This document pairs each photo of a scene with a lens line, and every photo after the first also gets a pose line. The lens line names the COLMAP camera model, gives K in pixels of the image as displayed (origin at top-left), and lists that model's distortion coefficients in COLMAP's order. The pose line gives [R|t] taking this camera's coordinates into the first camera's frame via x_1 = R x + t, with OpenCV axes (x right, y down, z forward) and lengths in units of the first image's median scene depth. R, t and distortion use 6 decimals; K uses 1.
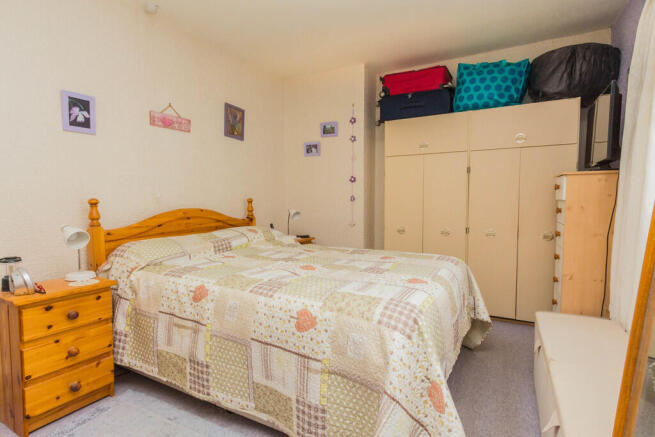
lens RADIAL K [[338.3, 0, 323.2], [0, 338.3, 219.1], [0, 0, 1]] dist [0.004071, 0.000081]
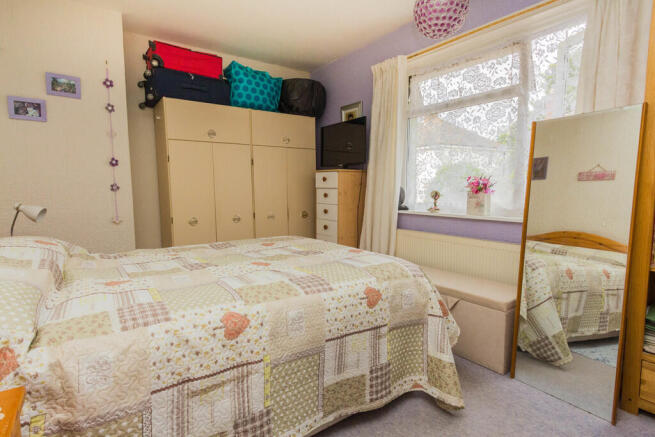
lens RADIAL K [[338.3, 0, 323.2], [0, 338.3, 219.1], [0, 0, 1]] dist [0.004071, 0.000081]
pose [[0.426268, -0.085626, 0.900535, -0.839304], [0.059641, 0.996004, 0.066472, -0.025829], [-0.902628, 0.025374, 0.429672, 0.512407]]
